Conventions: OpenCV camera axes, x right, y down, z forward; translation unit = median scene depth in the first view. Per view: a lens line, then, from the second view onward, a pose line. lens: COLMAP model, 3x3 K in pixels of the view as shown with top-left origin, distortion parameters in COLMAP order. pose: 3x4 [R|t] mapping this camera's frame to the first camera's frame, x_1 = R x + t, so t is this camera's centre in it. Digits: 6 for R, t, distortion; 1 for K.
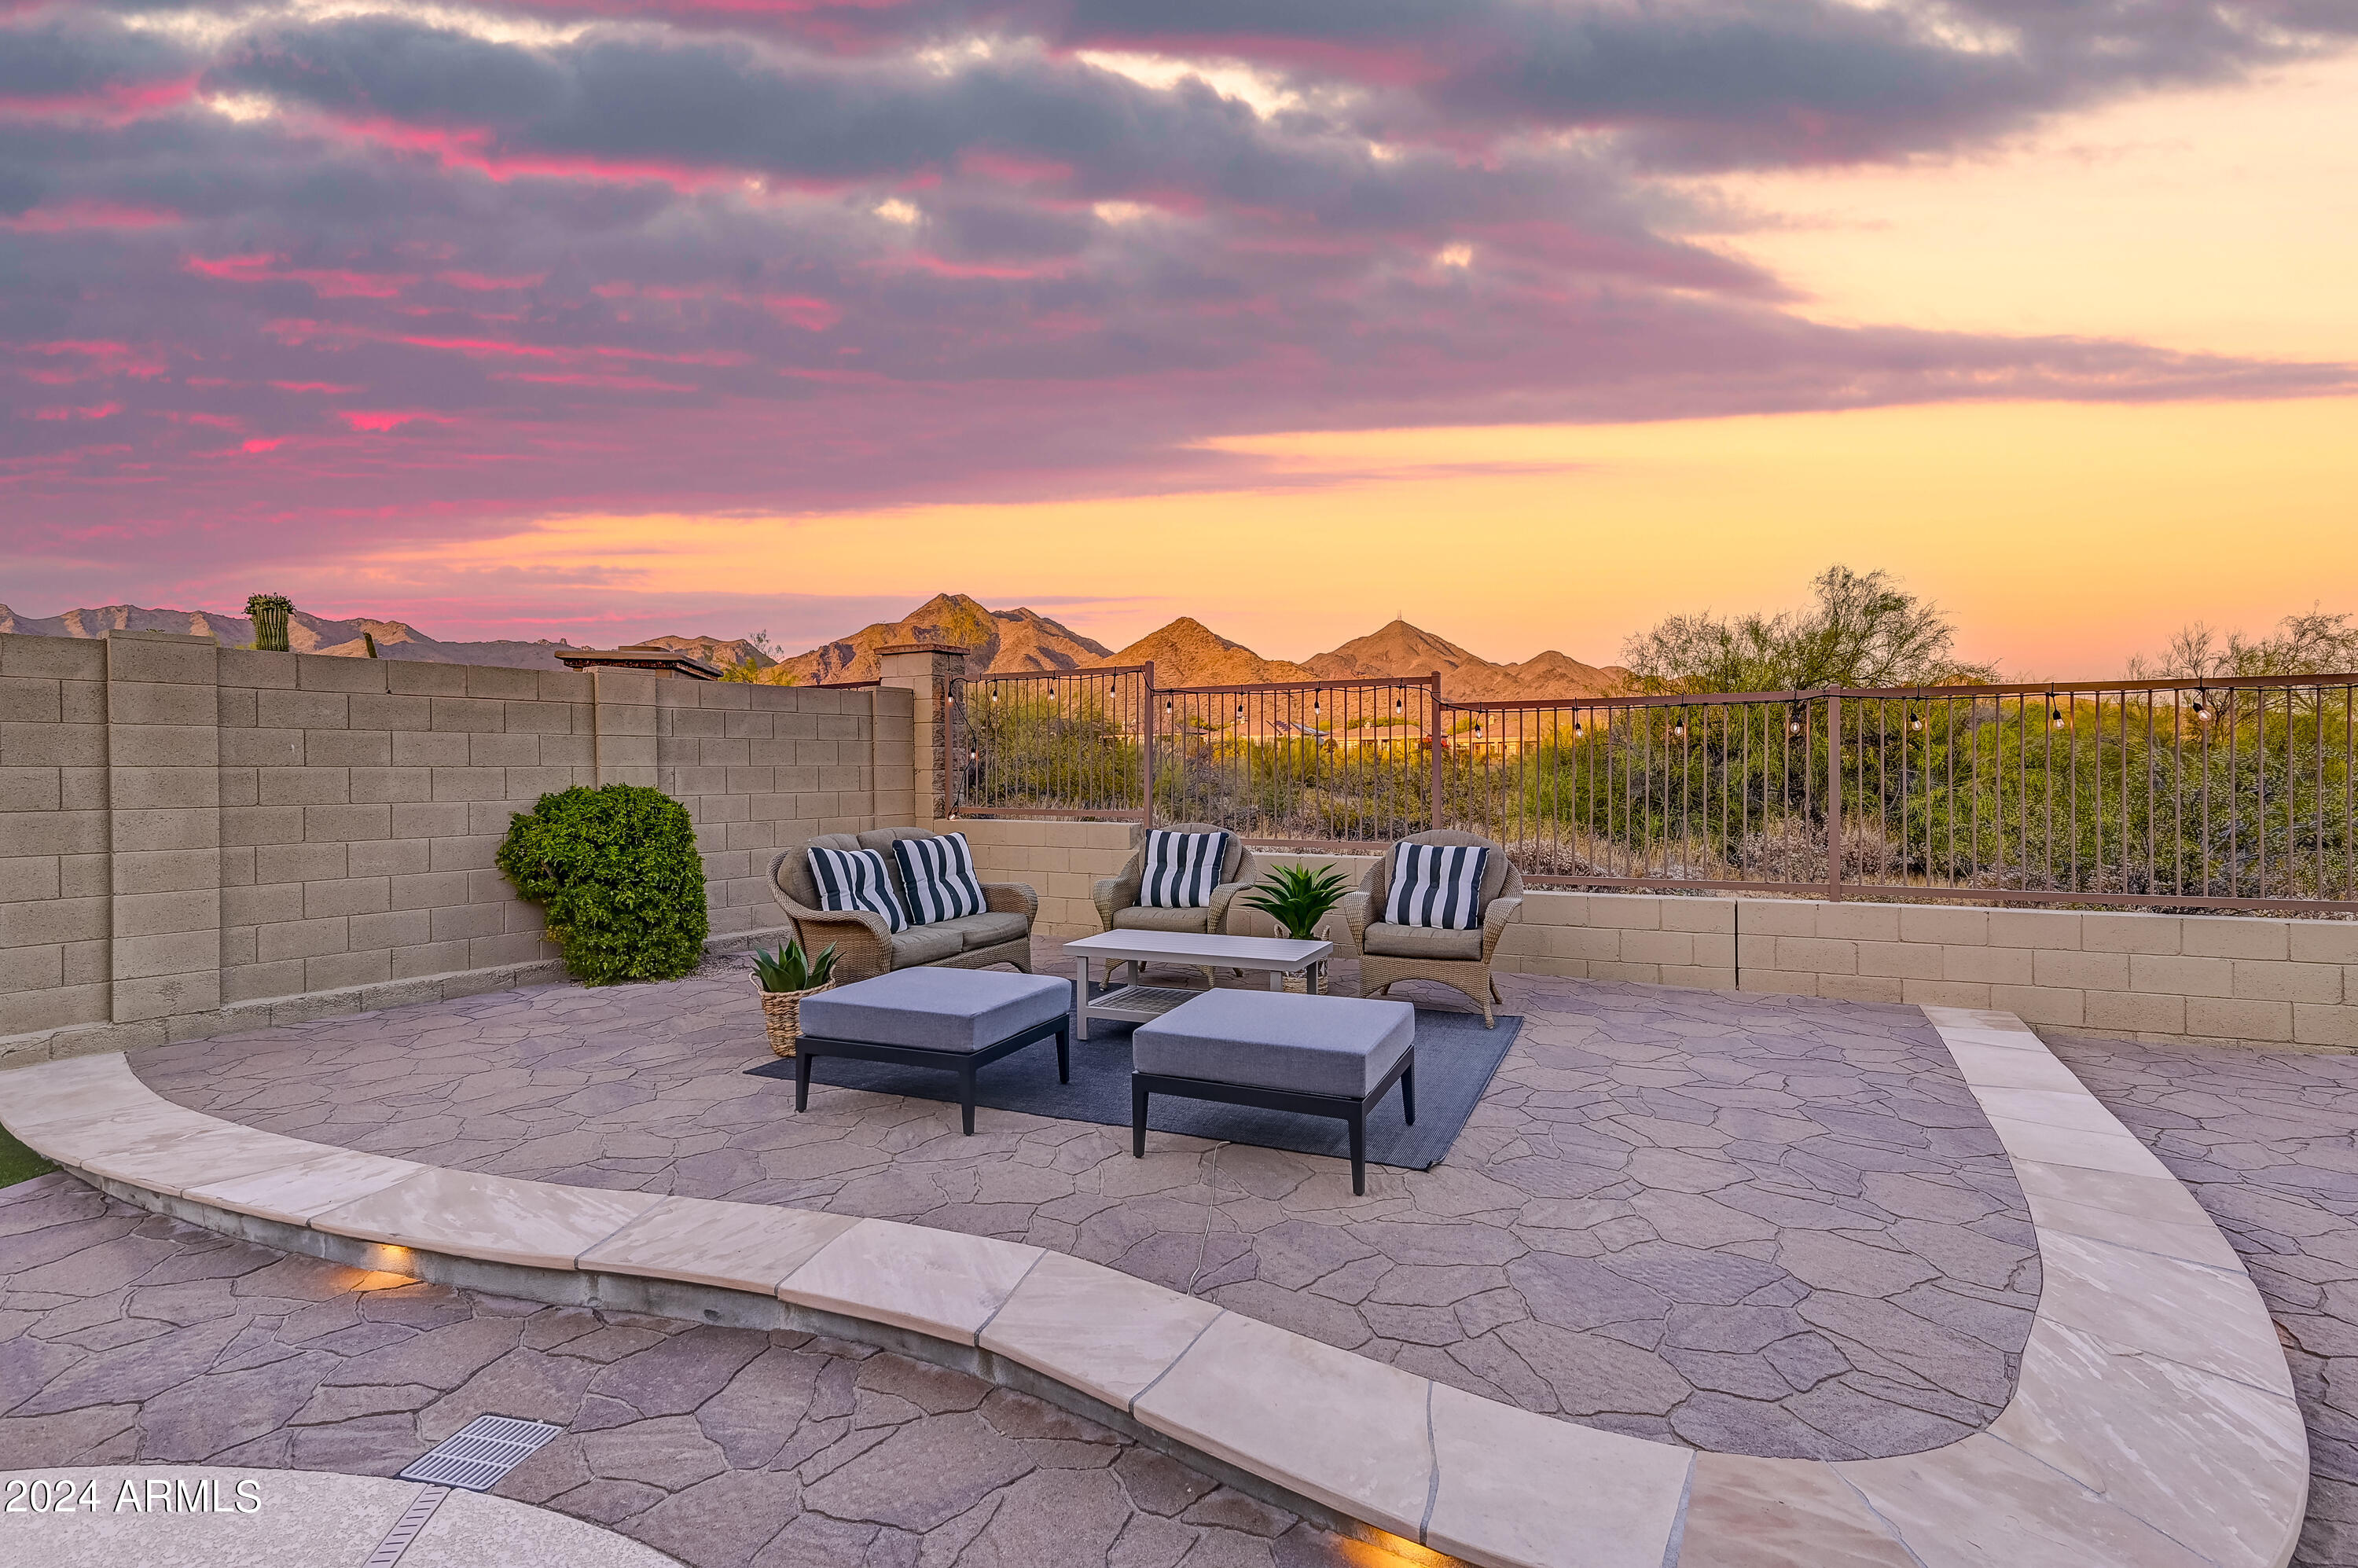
lens RADIAL K [[1085.1, 0, 1188.8], [0, 1085.1, 786.1], [0, 0, 1]] dist [0.012251, -0.000100]
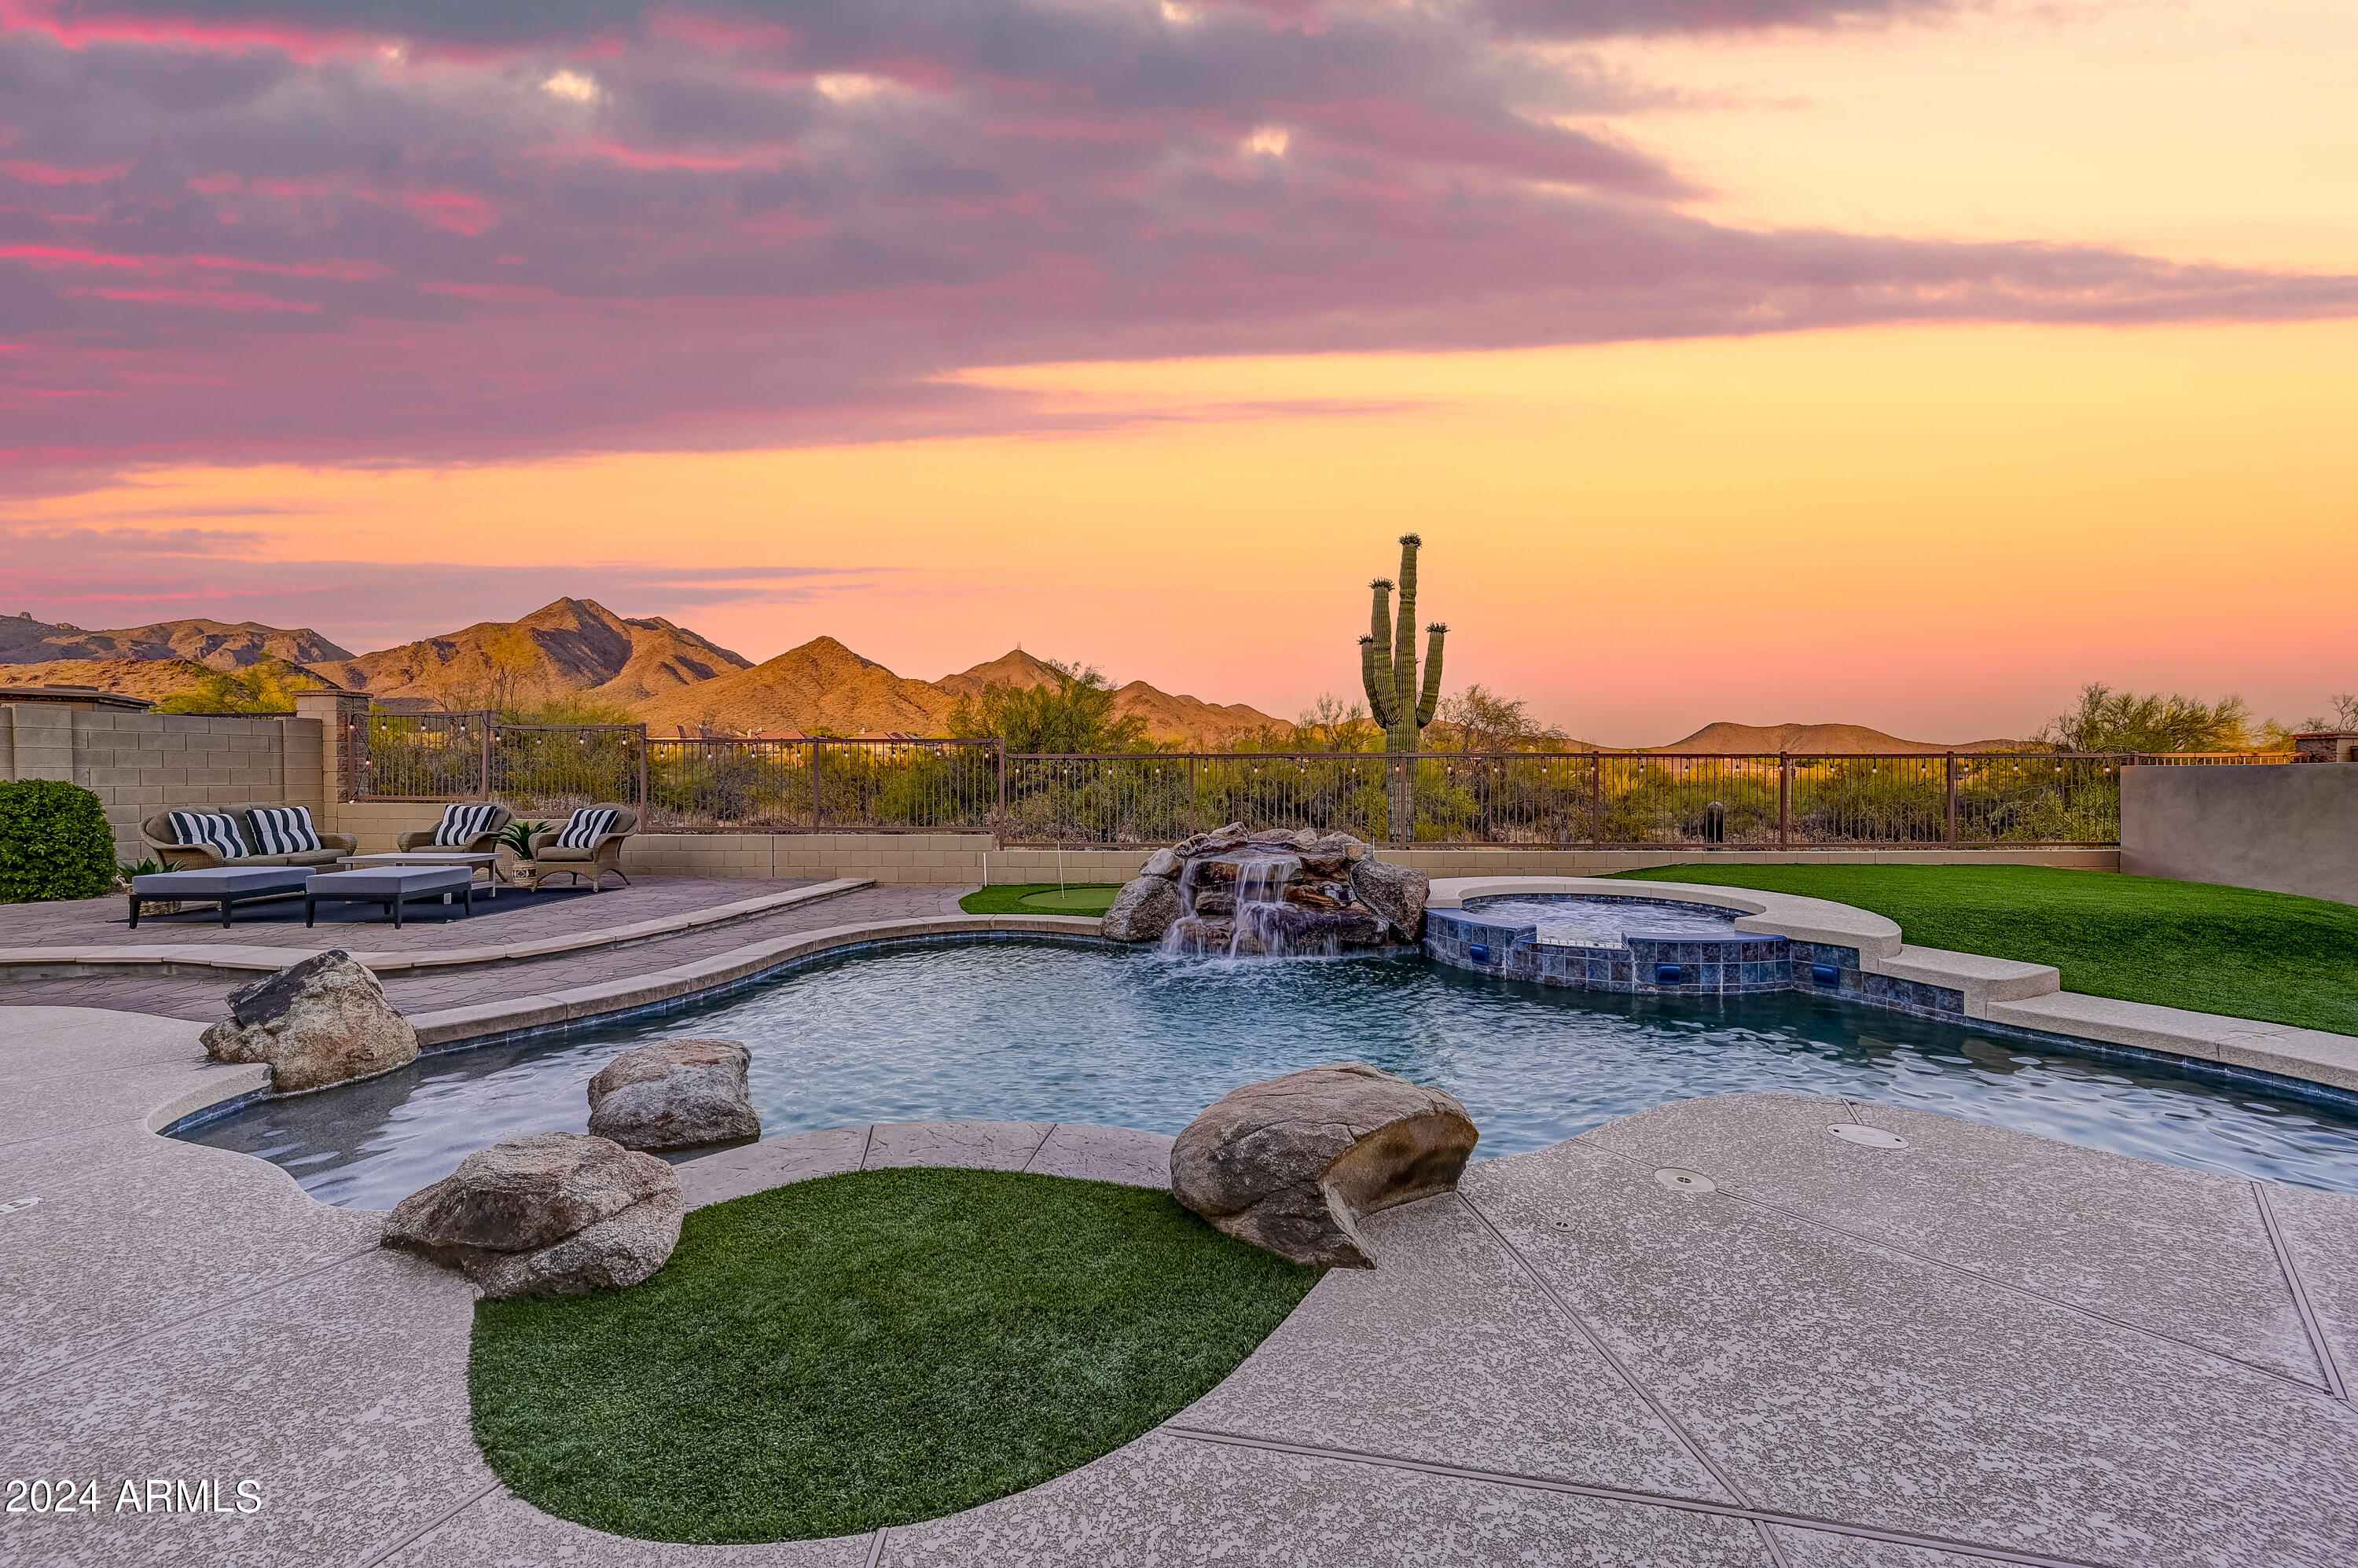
lens RADIAL K [[920.0, 0, 1177.2], [0, 920.0, 787.9], [0, 0, 1]] dist [0.021714, 0.003104]
pose [[0.937015, 0.001597, 0.349286, 0.512297], [-0.001095, 0.999998, -0.001635, 0.011025], [-0.349288, 0.001150, 0.937015, -0.821965]]
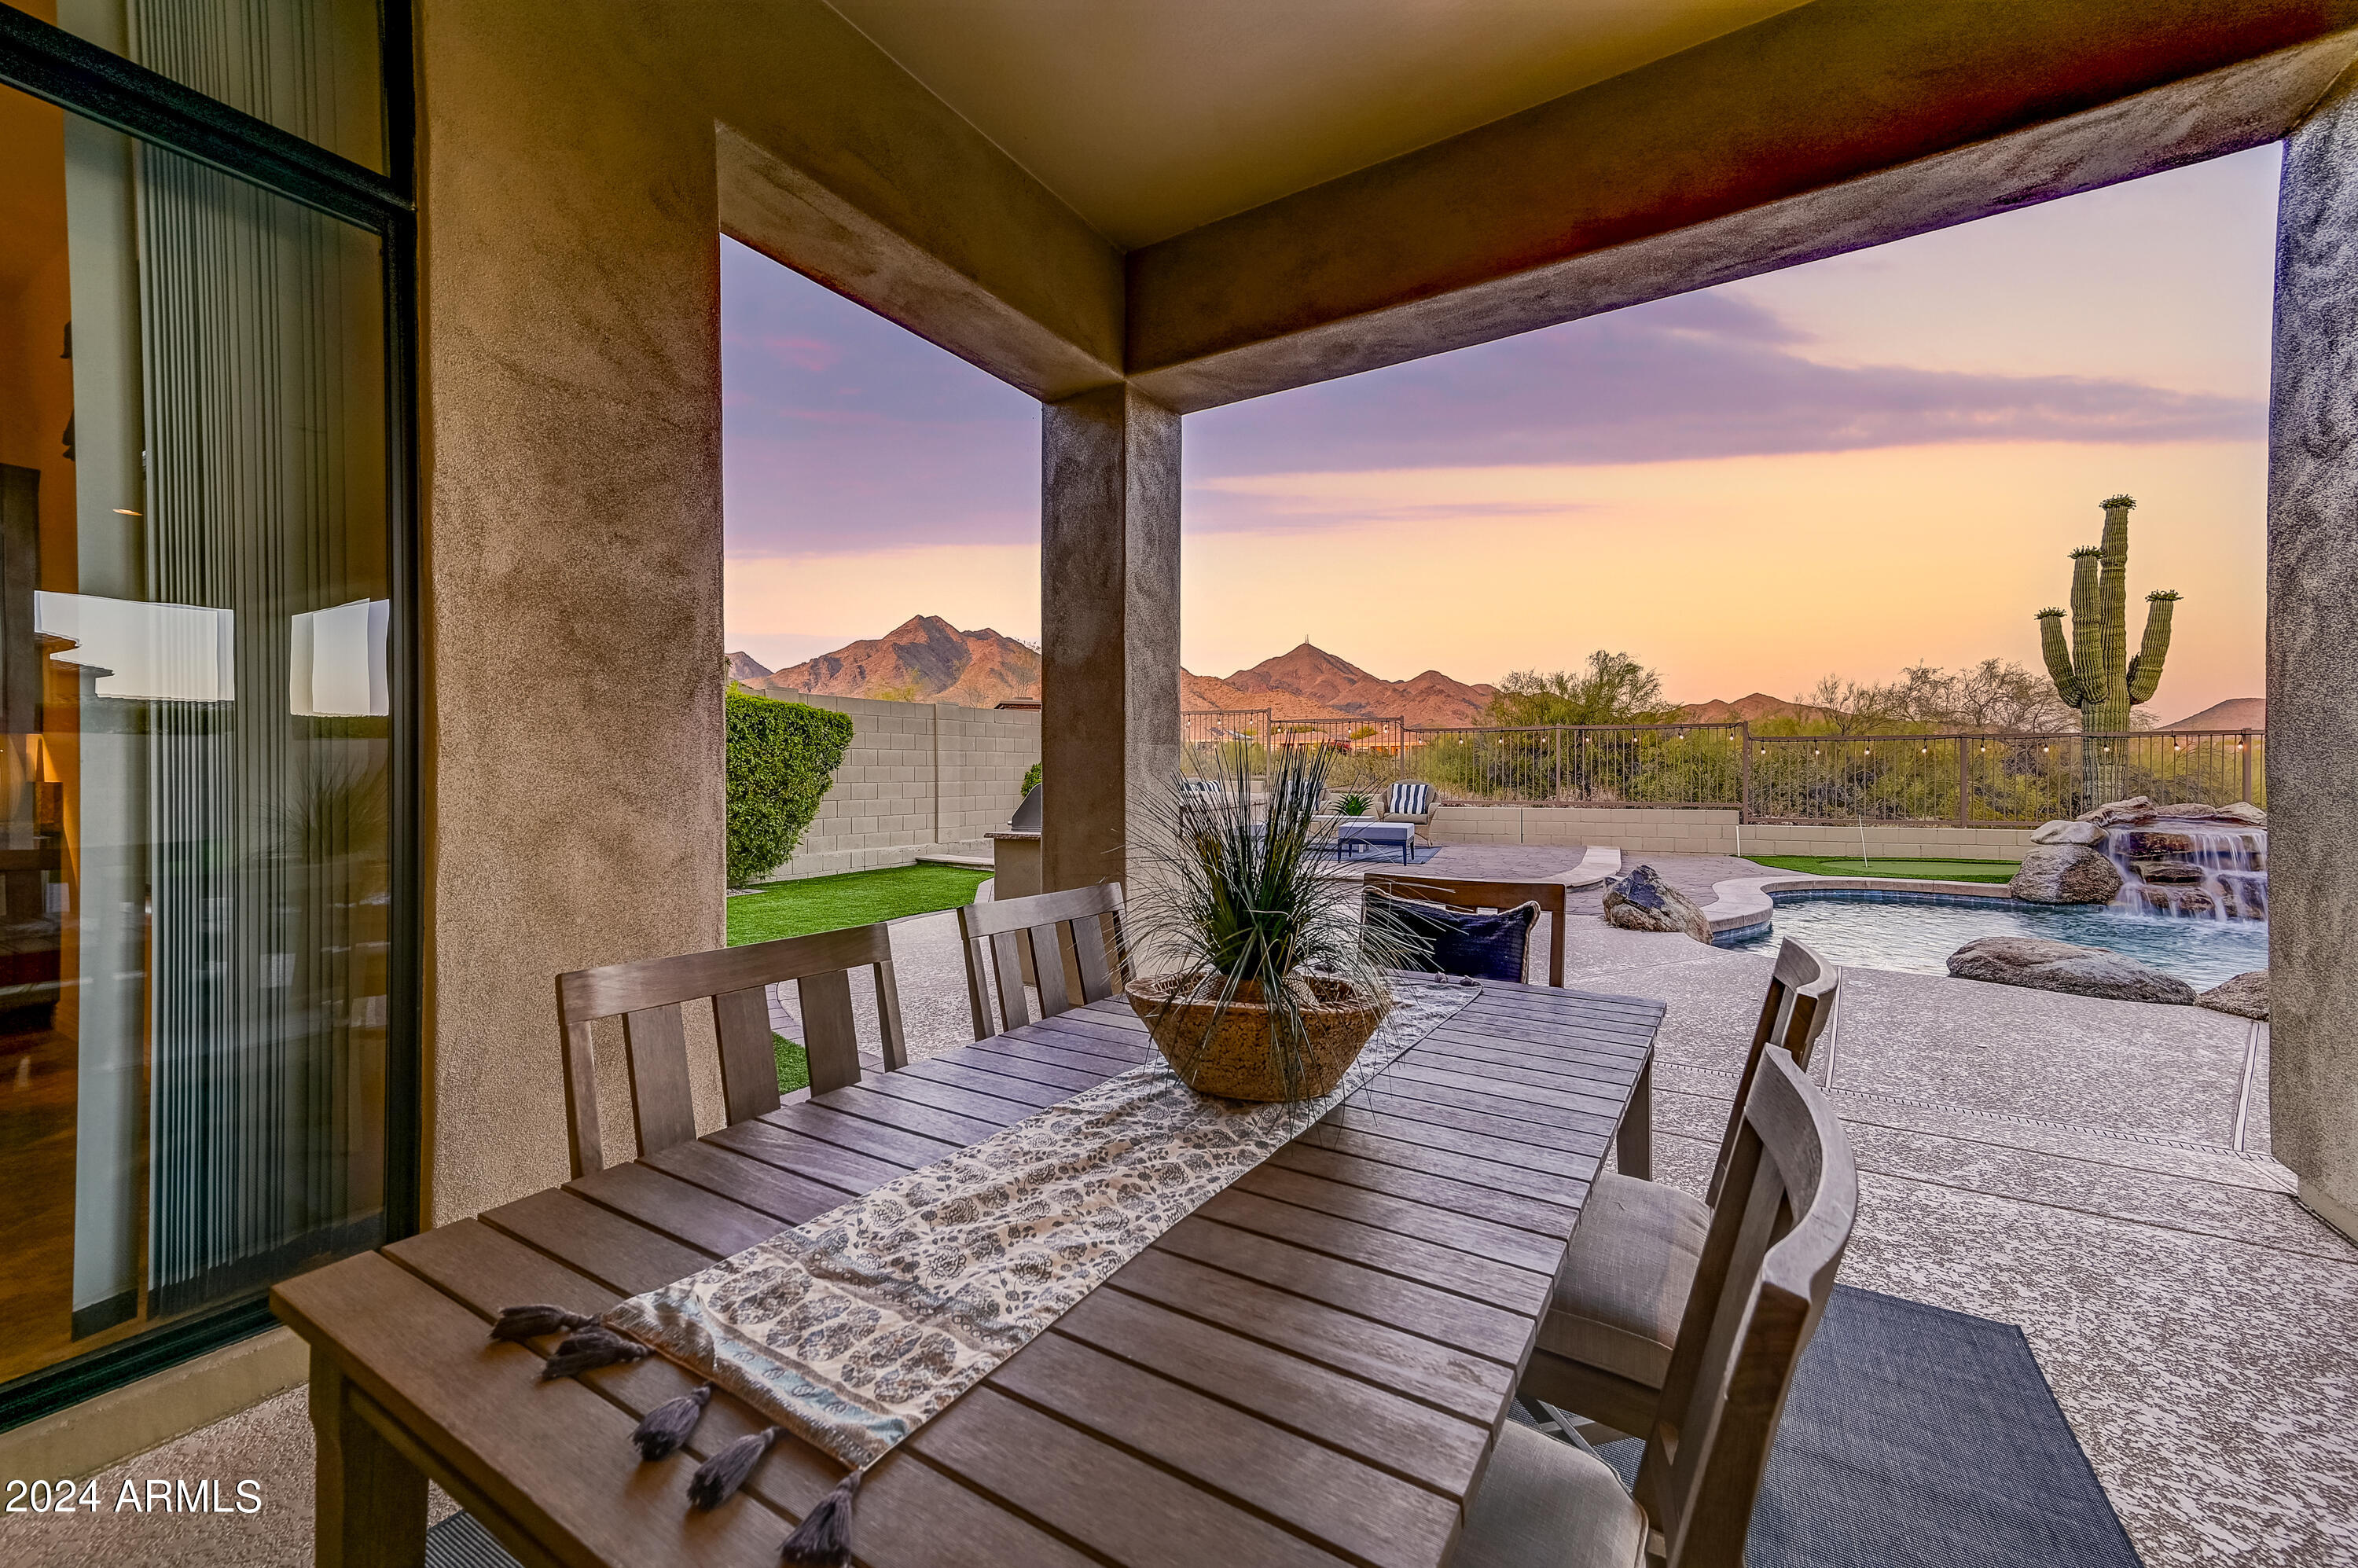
lens RADIAL K [[920.0, 0, 1177.2], [0, 920.0, 787.9], [0, 0, 1]] dist [0.021714, 0.003104]
pose [[0.998539, 0.004528, 0.053853, -0.350455], [-0.004892, 0.999966, 0.006631, 0.039607], [-0.053821, -0.006885, 0.998527, -0.928886]]
